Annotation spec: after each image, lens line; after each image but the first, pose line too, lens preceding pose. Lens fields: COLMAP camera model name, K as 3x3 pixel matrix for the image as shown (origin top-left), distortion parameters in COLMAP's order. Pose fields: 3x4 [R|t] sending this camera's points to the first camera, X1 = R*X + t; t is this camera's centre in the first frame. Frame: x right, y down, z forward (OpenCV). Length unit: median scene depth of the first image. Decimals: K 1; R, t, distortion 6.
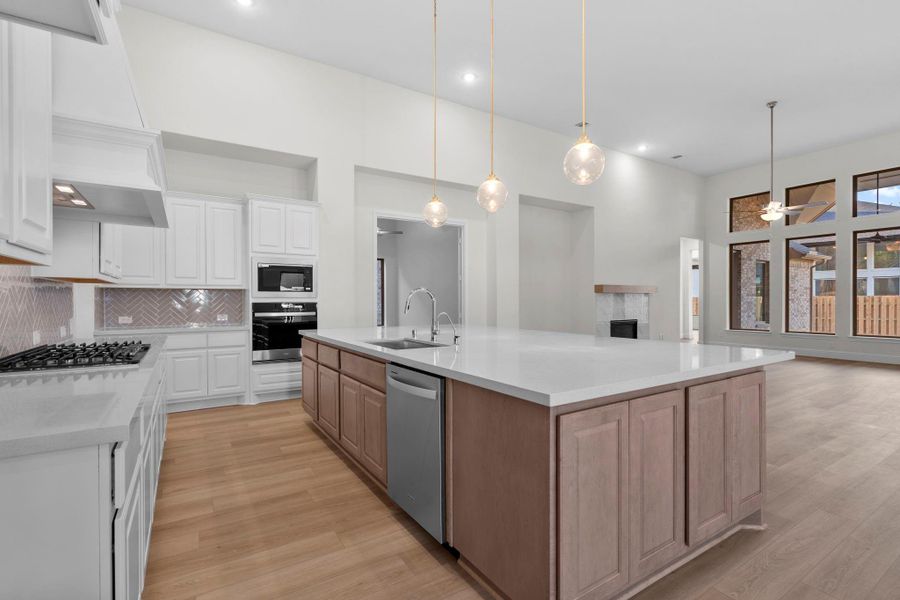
lens RADIAL K [[422.1, 0, 450.0], [0, 422.1, 300.0], [0, 0, 1]] dist [-0.002847, -0.000313]
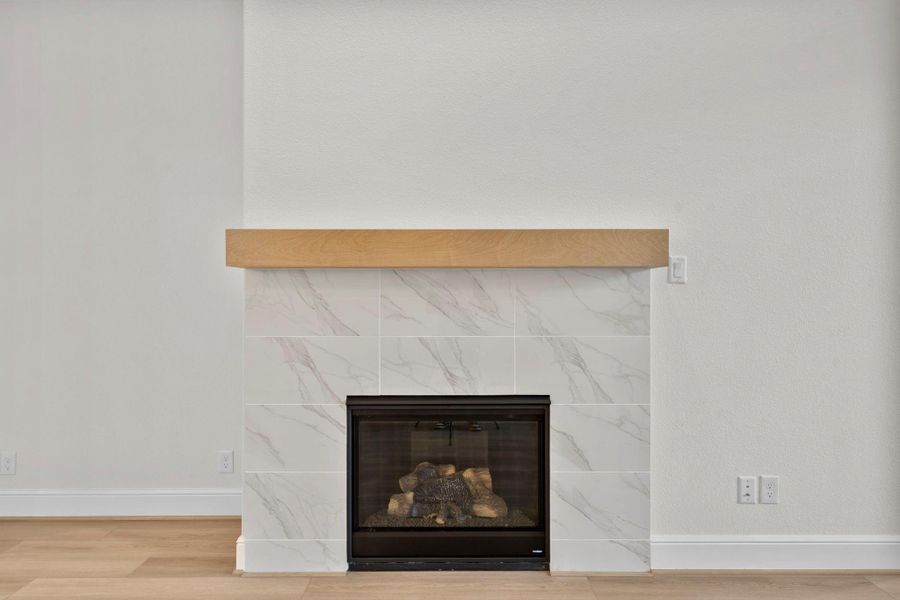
lens RADIAL K [[455.5, 0, 451.4], [0, 455.5, 307.0], [0, 0, 1]] dist [-0.003794, -0.000285]
pose [[0.845879, -0.018385, -0.533058, 0.411164], [-0.002397, 0.999265, -0.038267, 0.009124], [0.533369, 0.033647, 0.845213, 0.614571]]
